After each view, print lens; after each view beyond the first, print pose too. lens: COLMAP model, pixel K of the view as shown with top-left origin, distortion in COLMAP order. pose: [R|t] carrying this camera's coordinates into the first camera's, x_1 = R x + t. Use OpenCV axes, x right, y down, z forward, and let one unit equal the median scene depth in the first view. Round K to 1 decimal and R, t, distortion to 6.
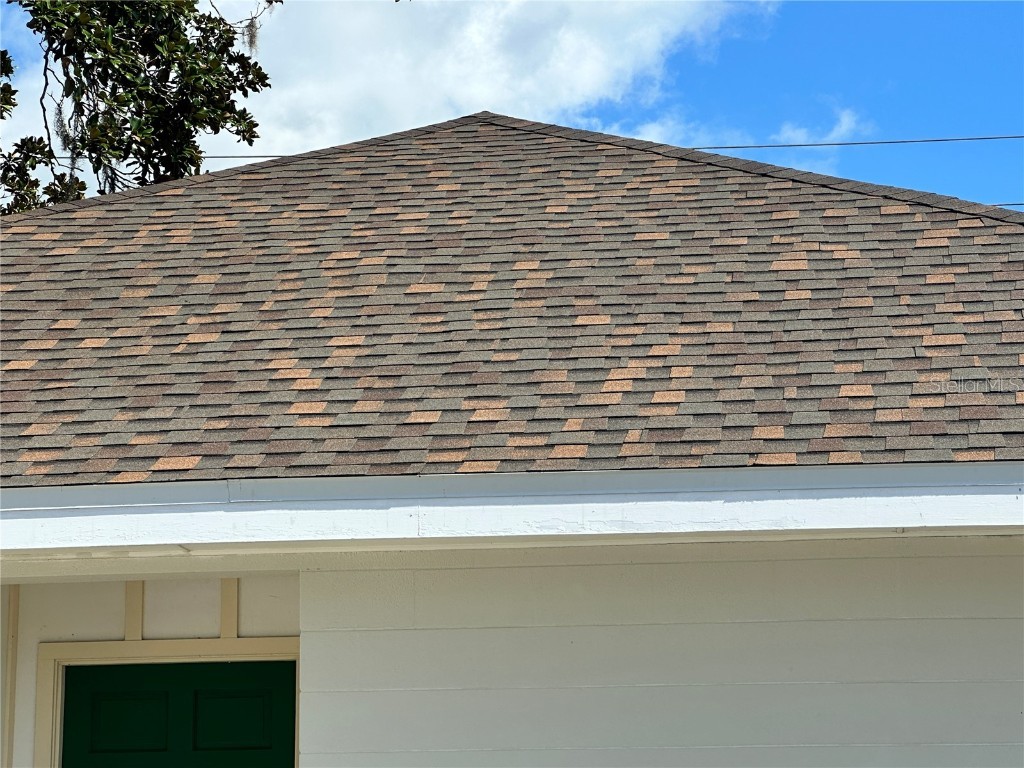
lens RADIAL K [[2770.0, 0, 511.8], [0, 2770.0, 390.2], [0, 0, 1]] dist [0.158635, 0.000000]
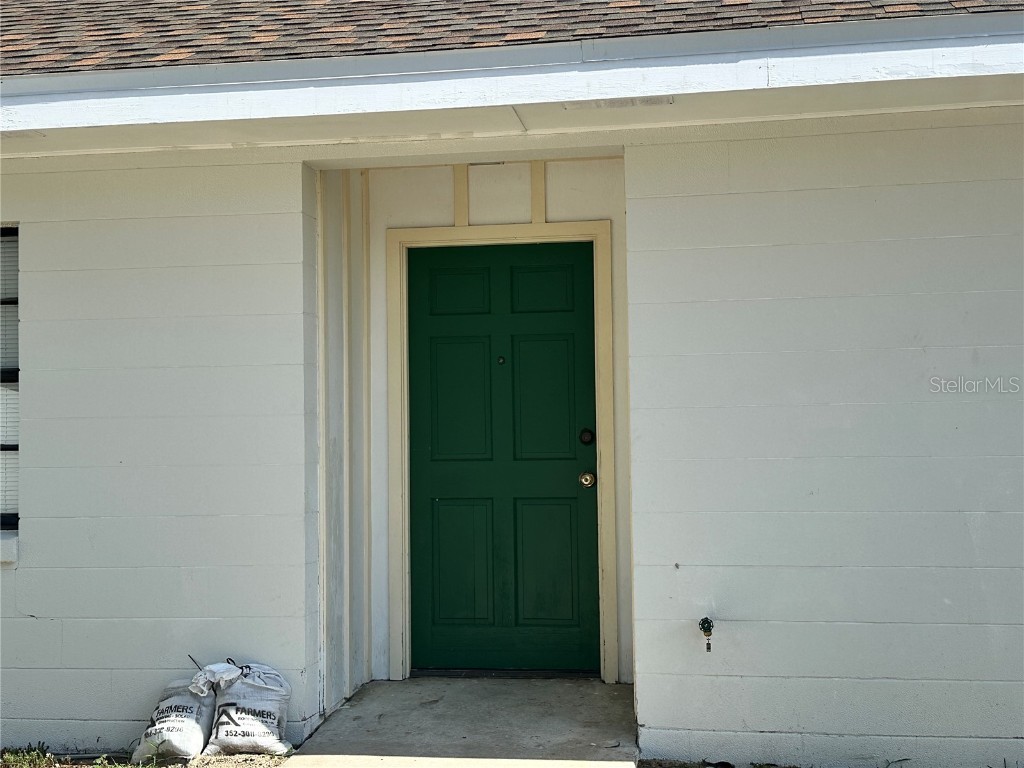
lens RADIAL K [[1277.8, 0, 514.6], [0, 1277.8, 390.1], [0, 0, 1]] dist [0.098858, 0.000000]
pose [[0.999823, -0.011109, -0.015181, -0.110801], [0.013209, 0.989180, 0.146109, 0.083991], [0.013394, -0.146284, 0.989152, 0.447041]]
